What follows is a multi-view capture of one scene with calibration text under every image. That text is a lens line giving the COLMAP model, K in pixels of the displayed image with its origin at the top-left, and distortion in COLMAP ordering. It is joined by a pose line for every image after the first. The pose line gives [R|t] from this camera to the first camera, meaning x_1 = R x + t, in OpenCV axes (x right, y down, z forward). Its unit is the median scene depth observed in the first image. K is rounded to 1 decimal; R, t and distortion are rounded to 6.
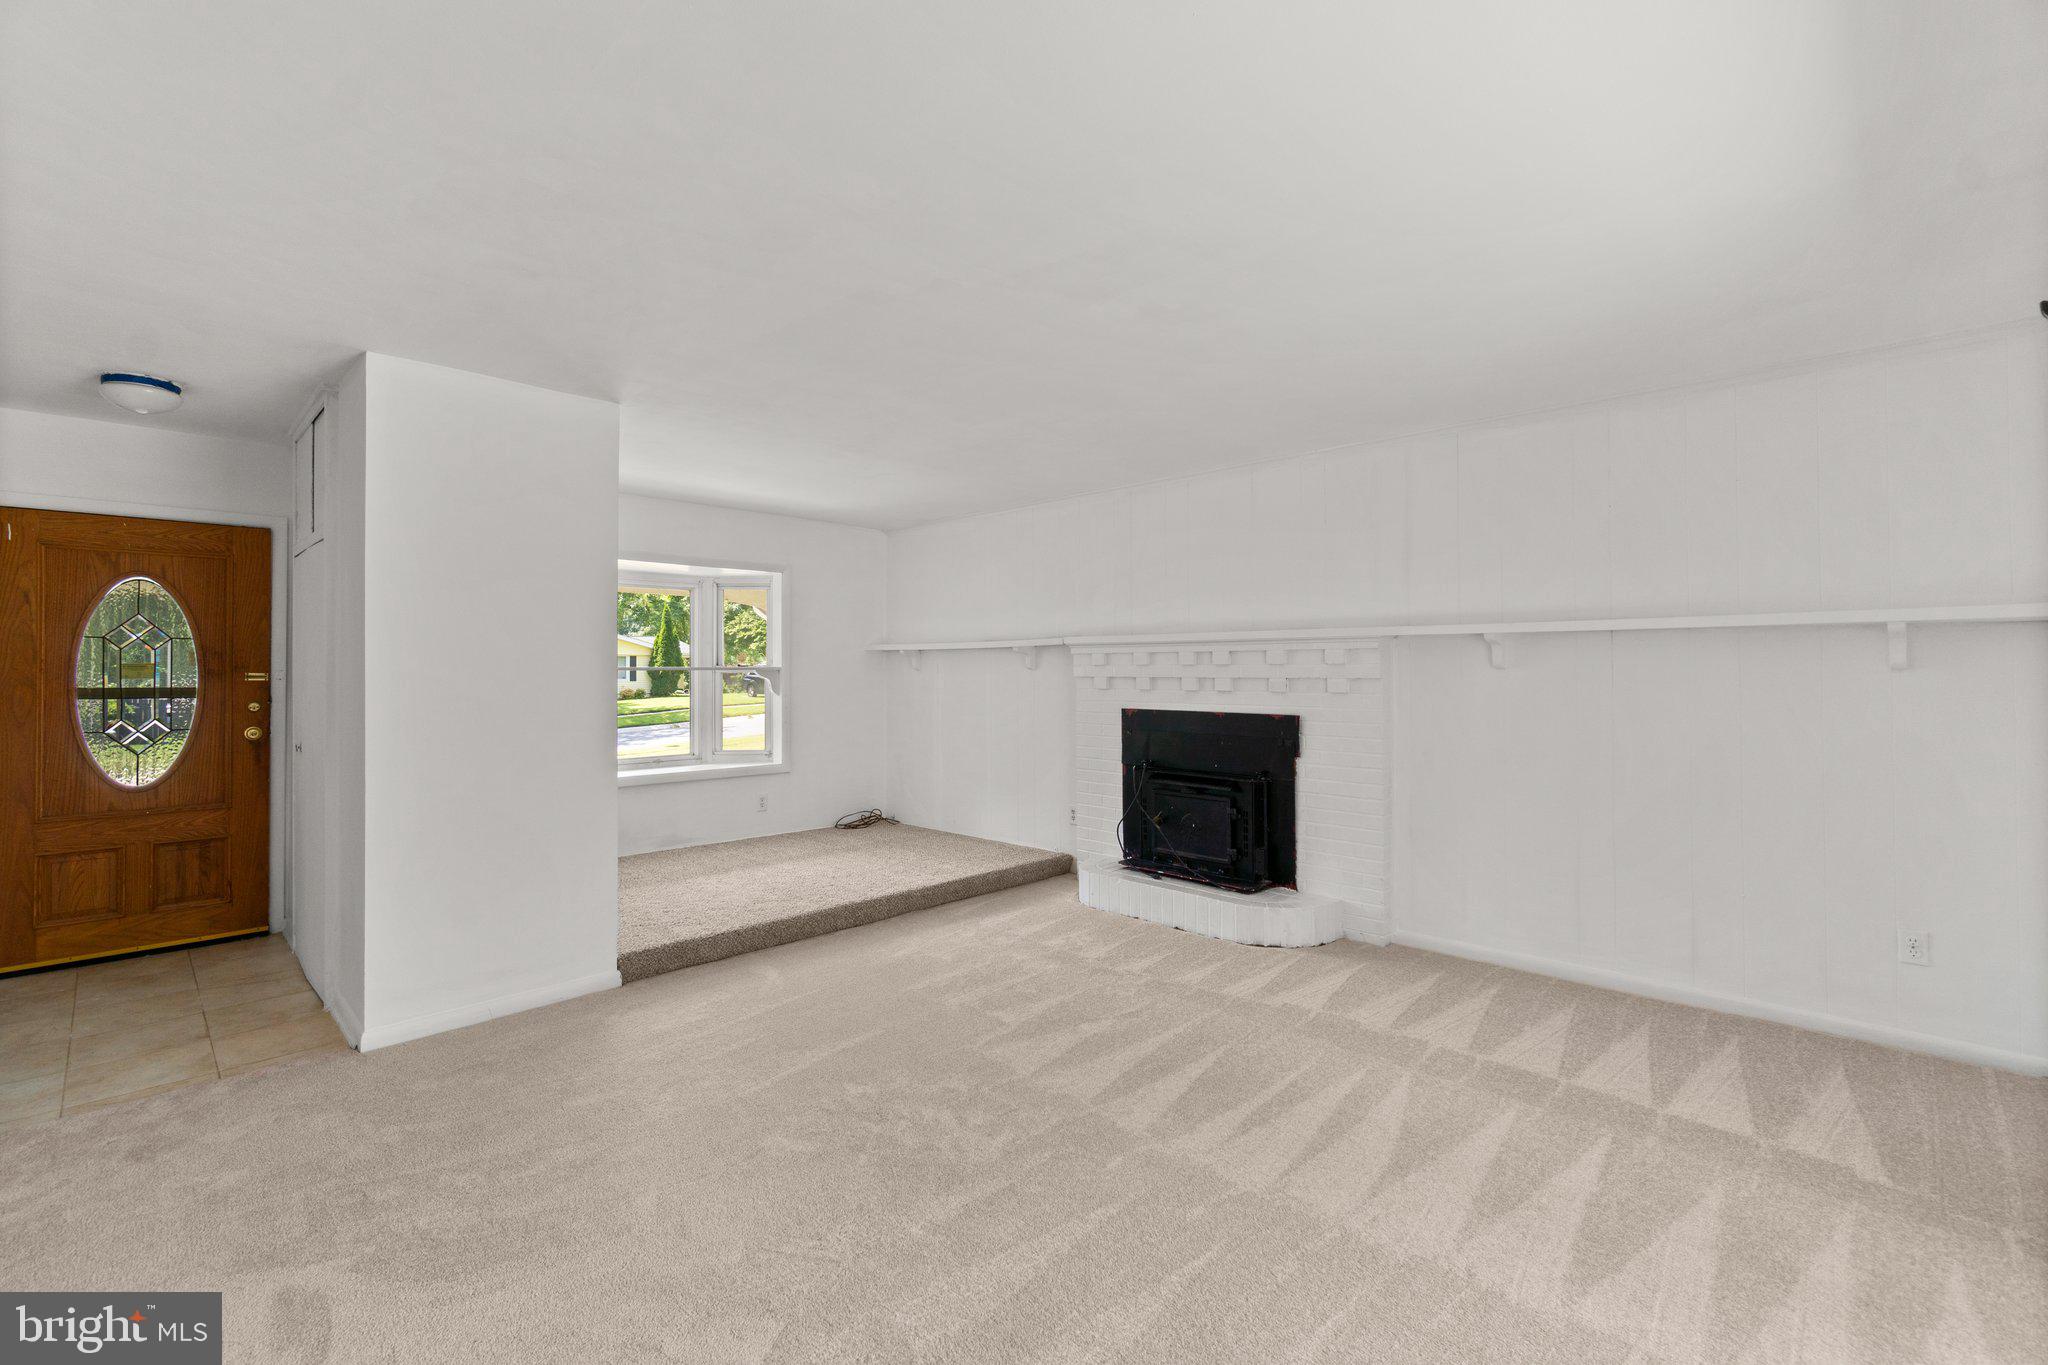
lens RADIAL K [[889.0, 0, 1026.2], [0, 889.0, 680.4], [0, 0, 1]] dist [-0.005824, -0.000769]
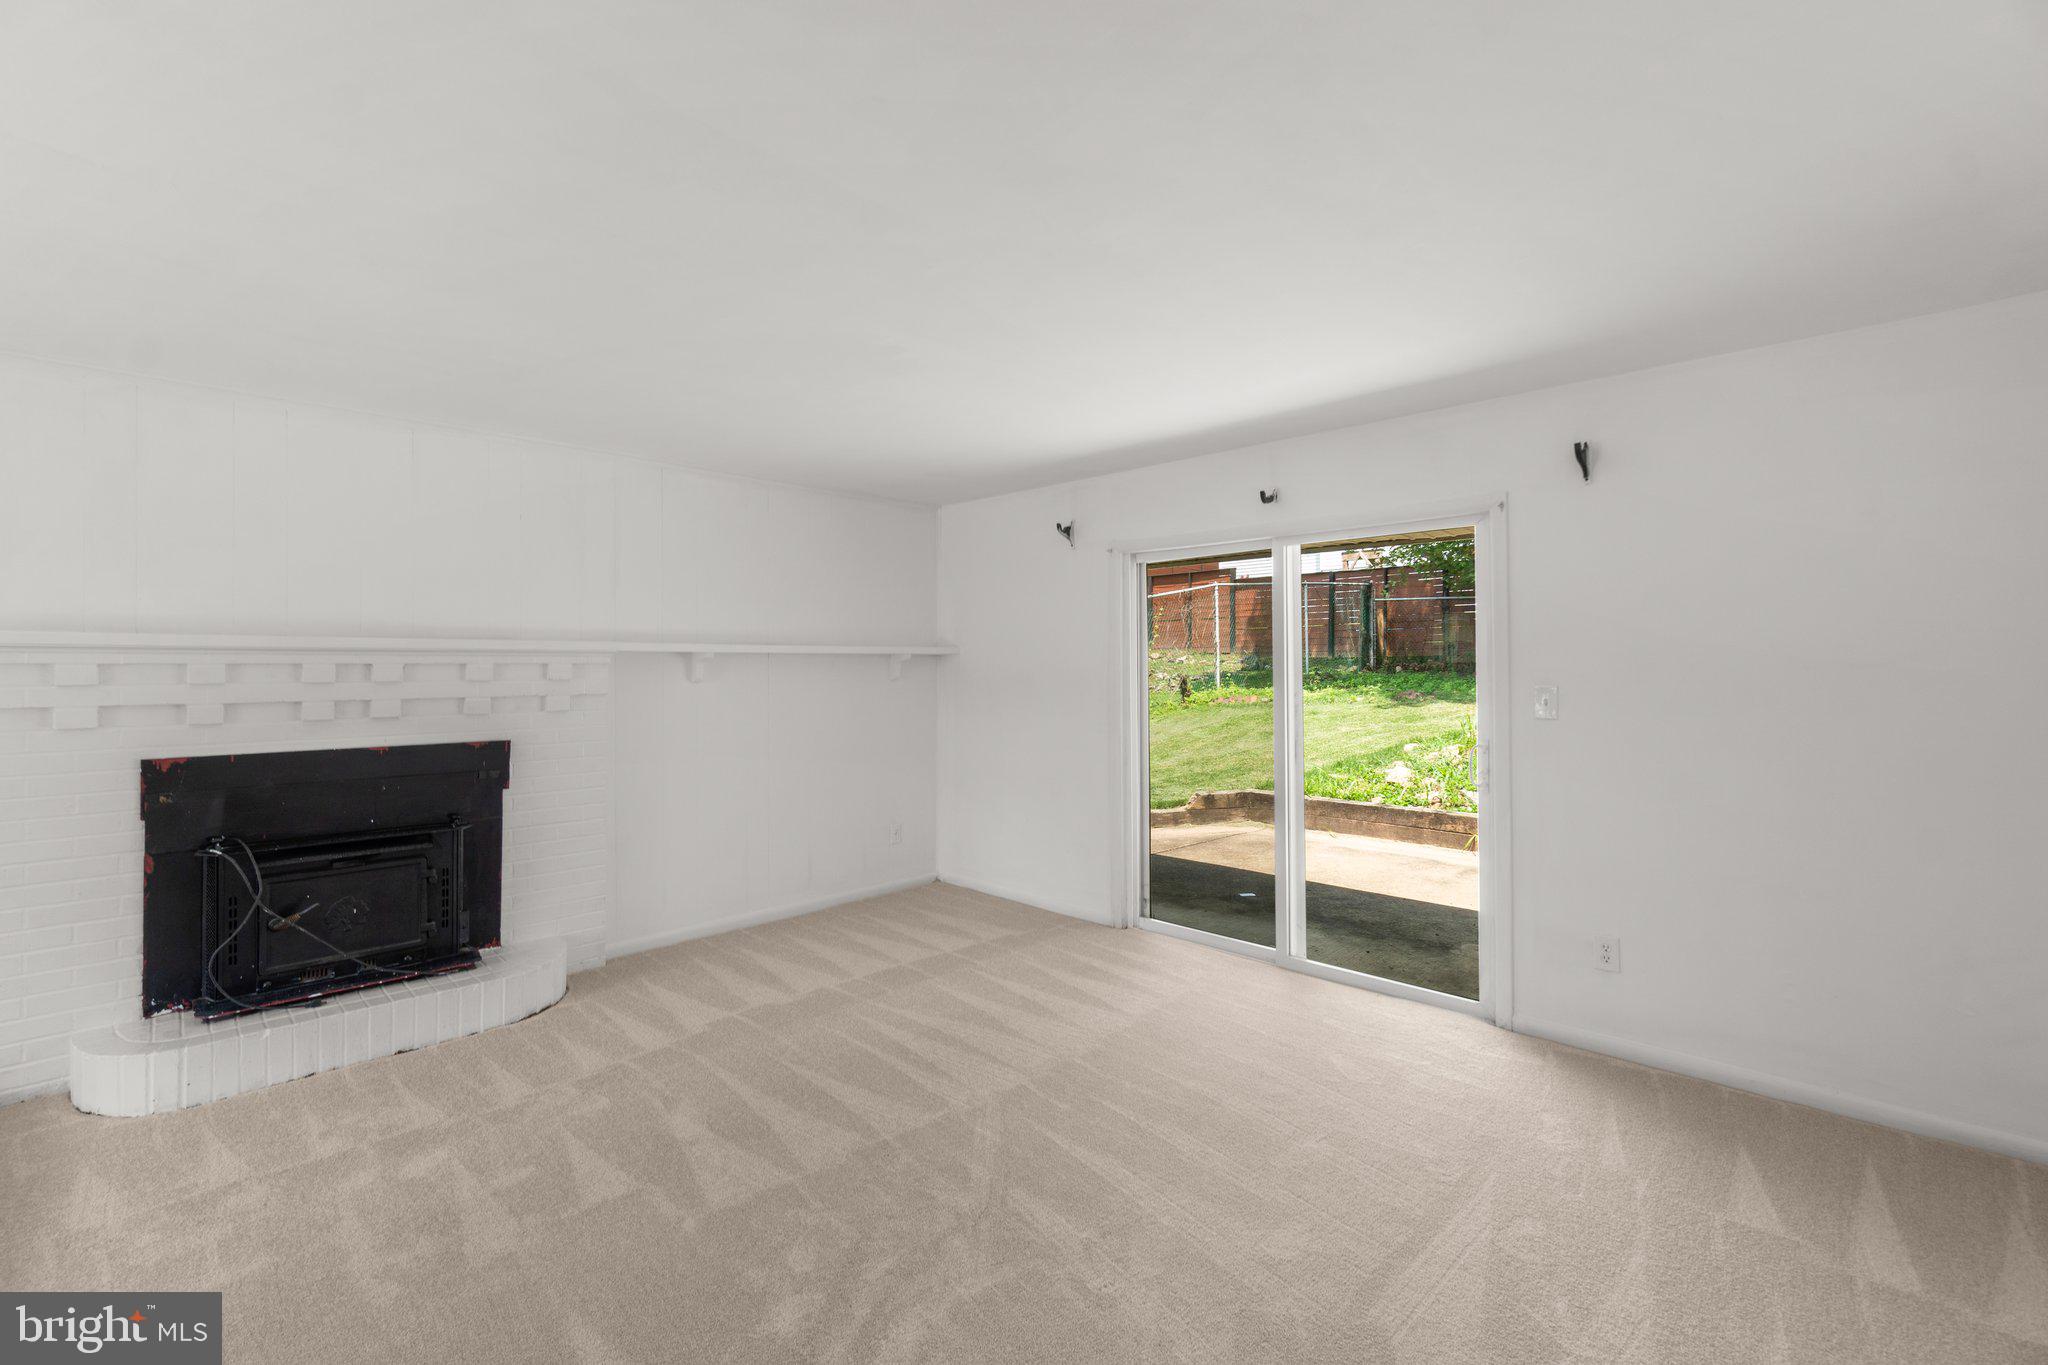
lens RADIAL K [[889.0, 0, 1014.1], [0, 889.0, 661.4], [0, 0, 1]] dist [-0.005824, -0.000769]
pose [[0.004210, 0.005899, 0.999974, -0.780698], [0.014123, 0.999883, -0.005958, -0.034825], [-0.999891, 0.014148, 0.004126, 0.719383]]
